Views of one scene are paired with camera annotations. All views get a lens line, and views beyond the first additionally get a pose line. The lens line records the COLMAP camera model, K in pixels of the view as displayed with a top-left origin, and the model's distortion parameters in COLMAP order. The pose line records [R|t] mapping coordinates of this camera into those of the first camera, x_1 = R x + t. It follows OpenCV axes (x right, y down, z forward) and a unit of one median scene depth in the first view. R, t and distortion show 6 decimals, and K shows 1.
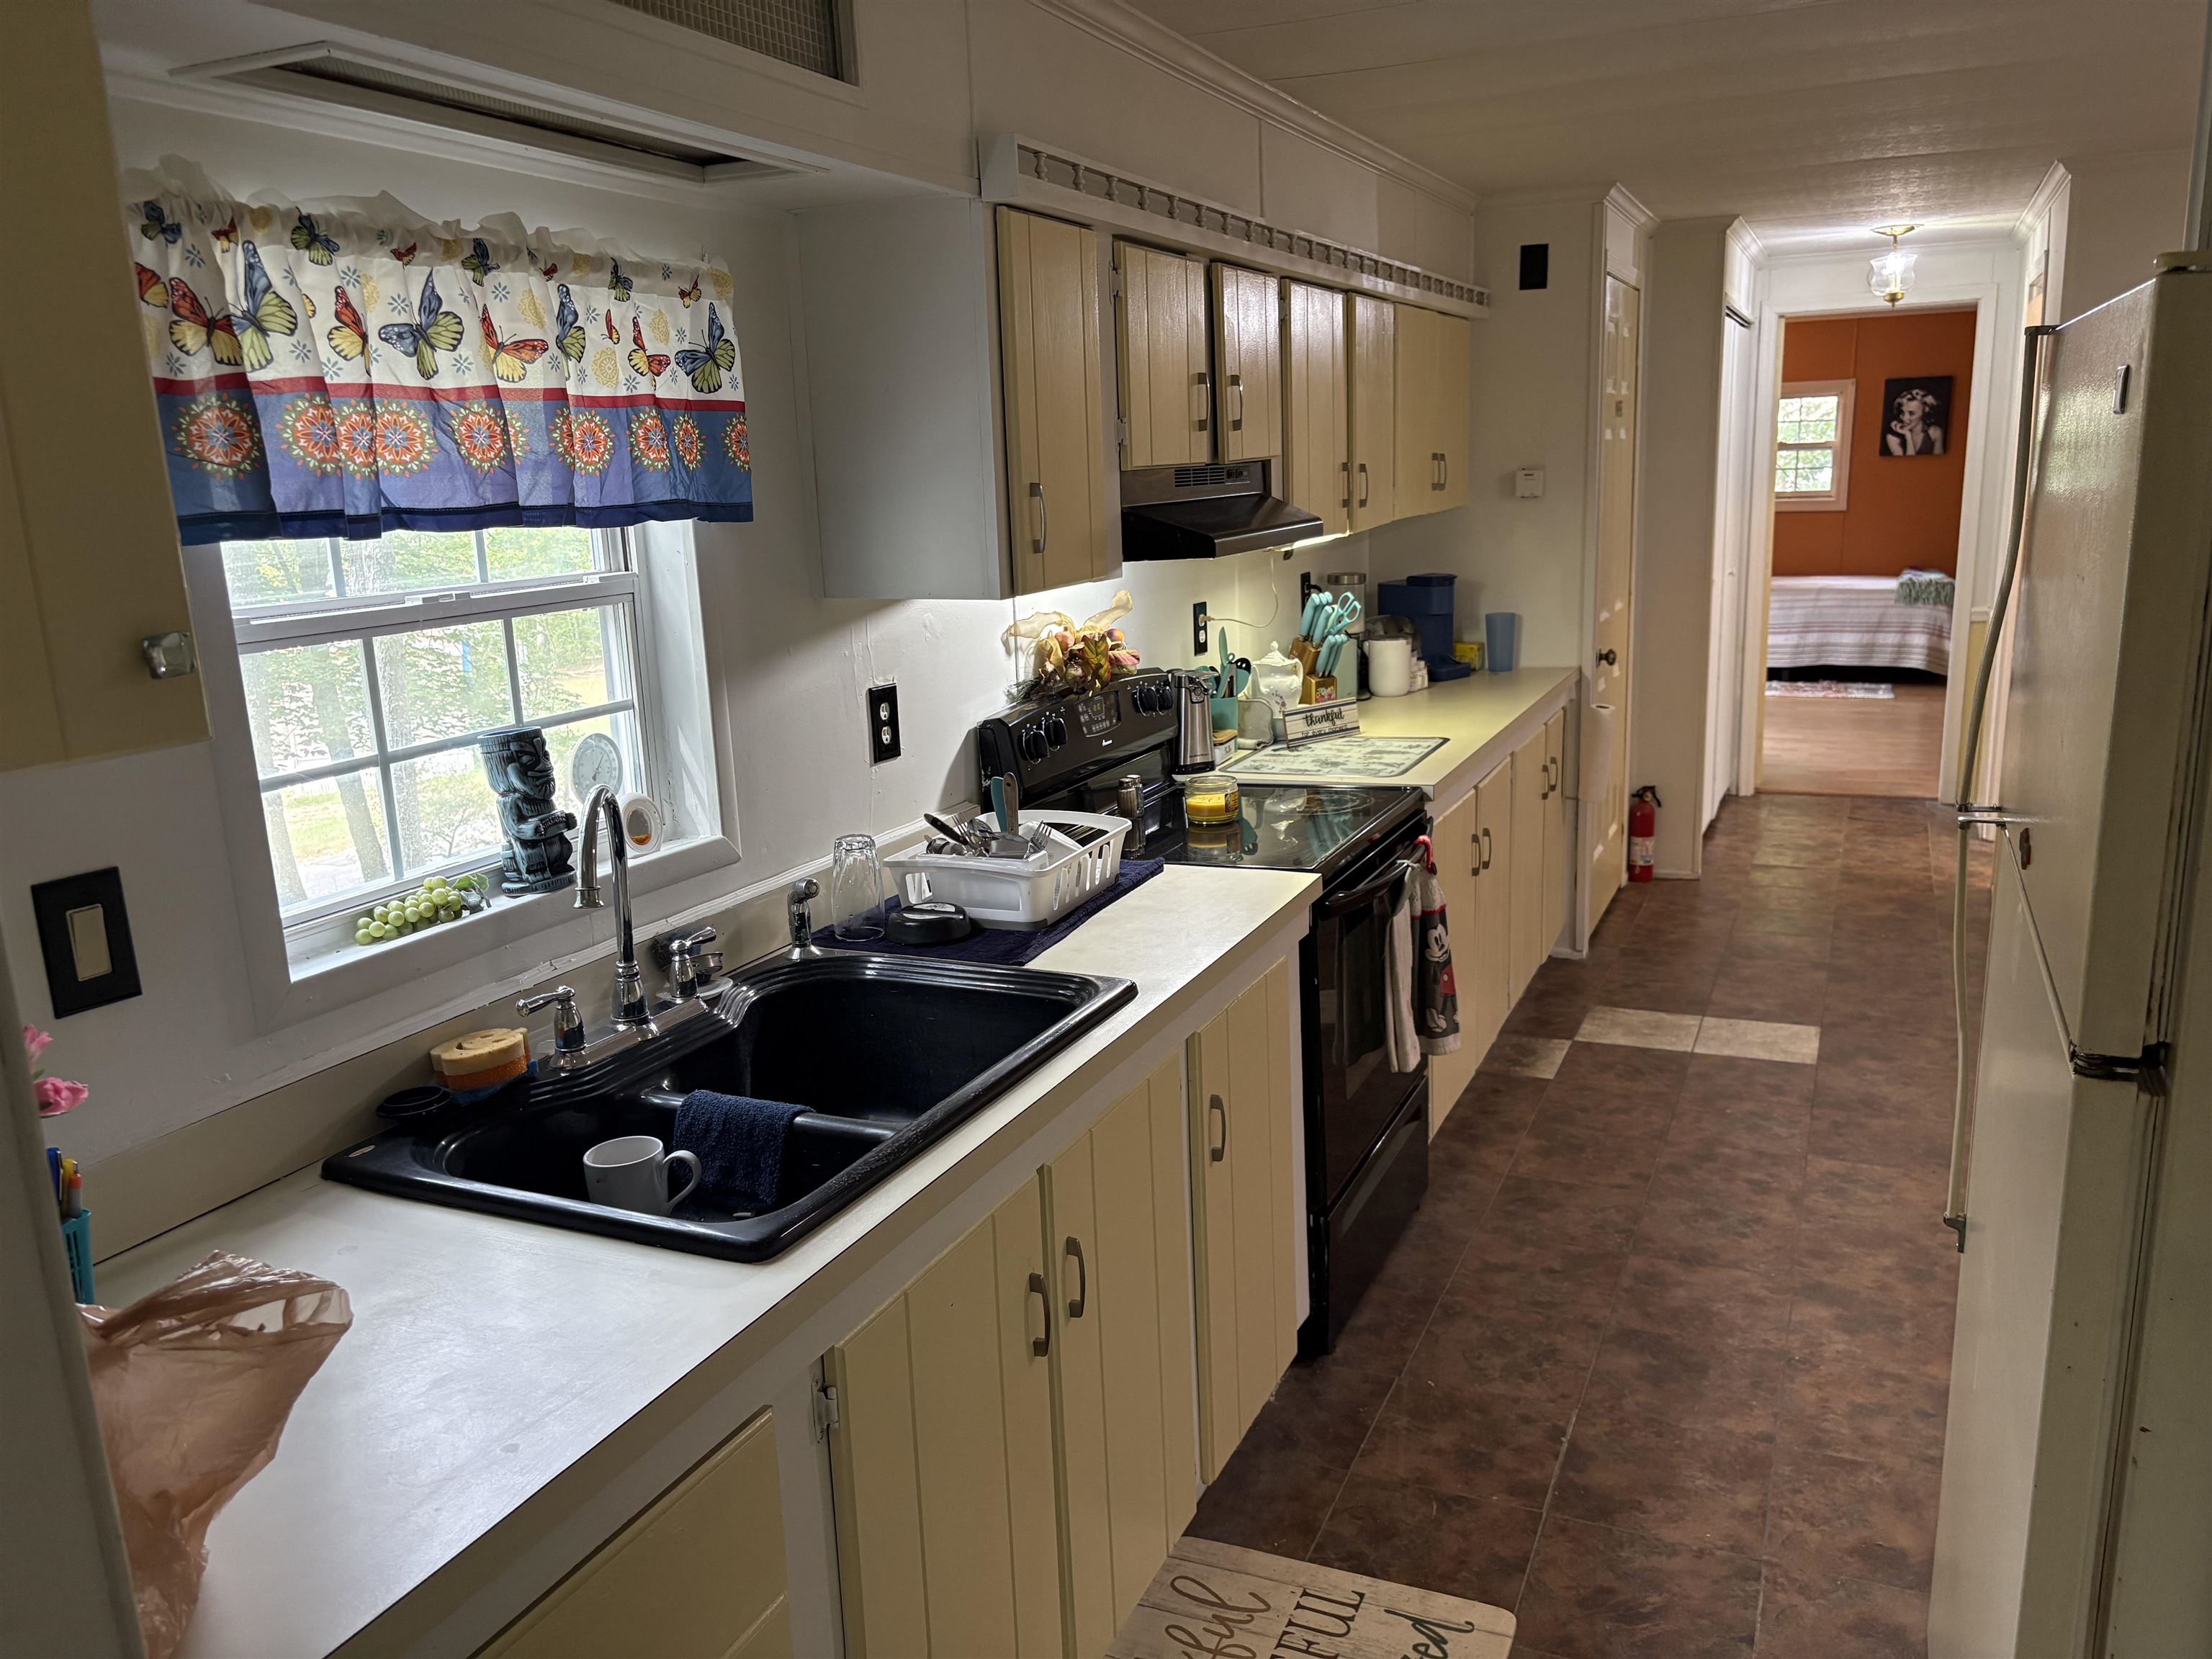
lens RADIAL K [[1641.9, 0, 1103.0], [0, 1641.9, 855.3], [0, 0, 1]] dist [0.011845, 0.001600]
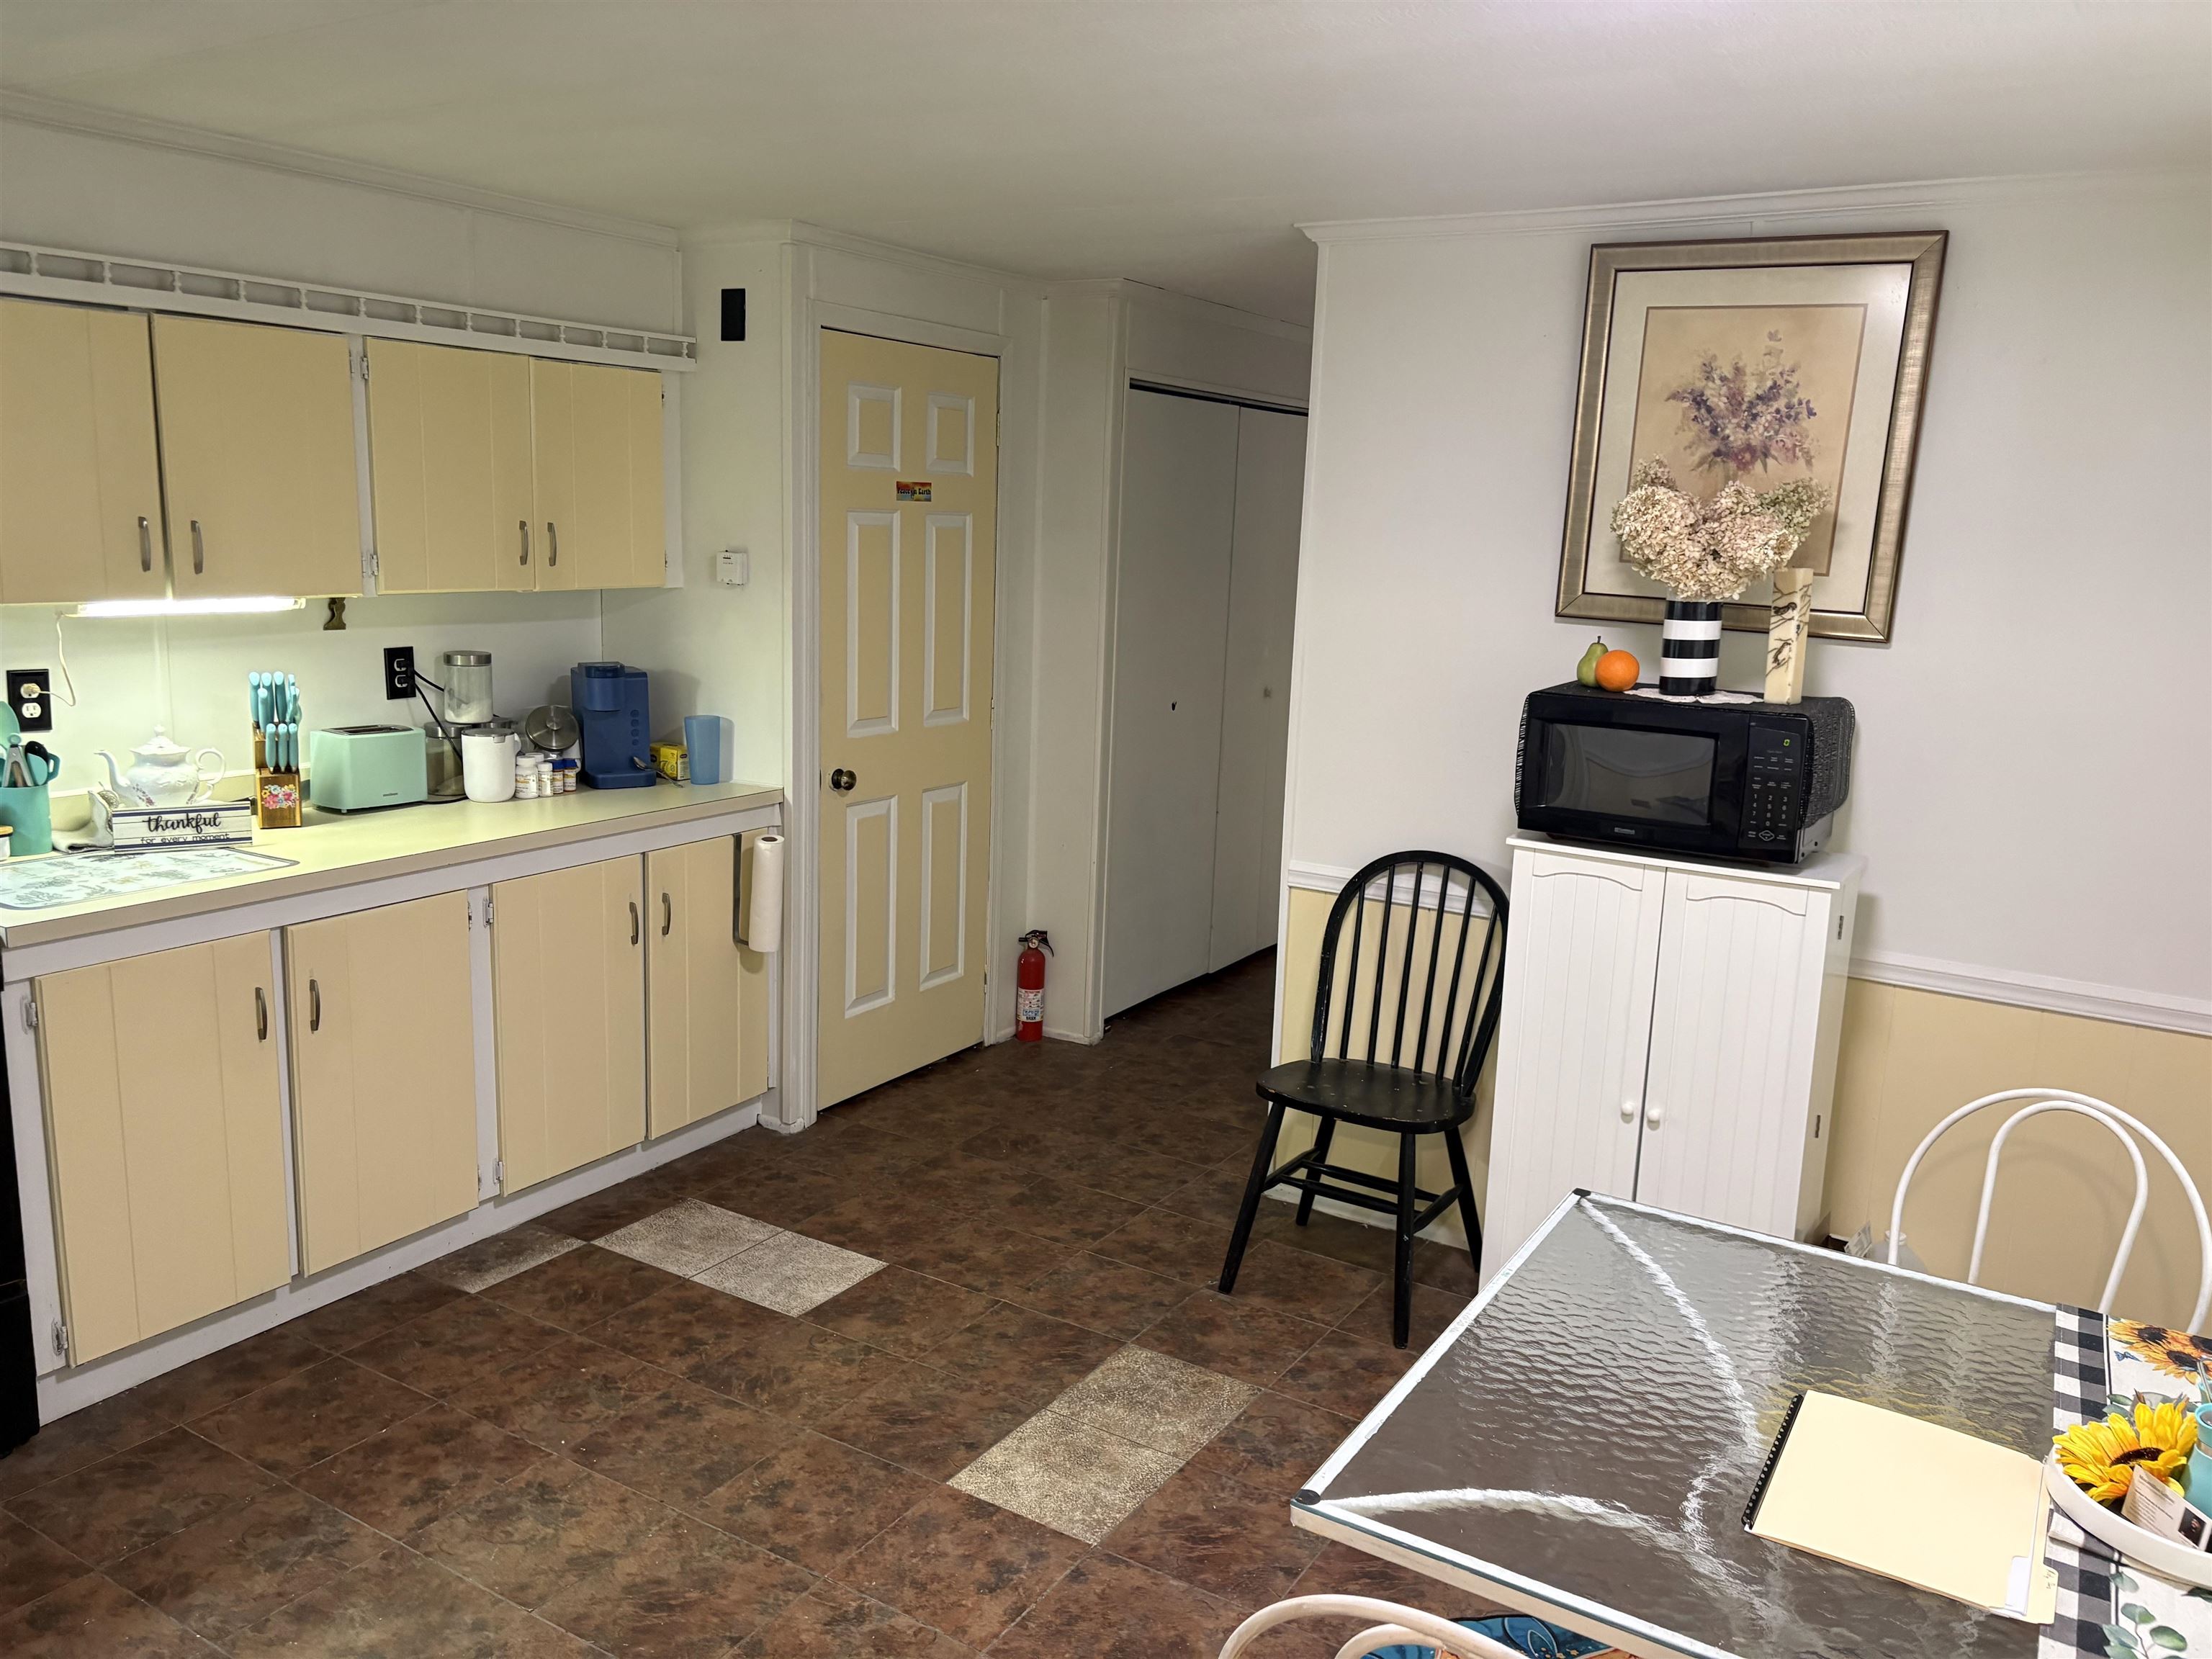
lens RADIAL K [[1642.9, 0, 1106.0], [0, 1642.9, 829.5], [0, 0, 1]] dist [0.061193, -0.077728]
pose [[0.988737, 0.103660, -0.107952, 0.557348], [-0.108272, 0.993404, -0.037765, -0.080974], [0.103325, 0.049028, 0.993439, 0.180067]]
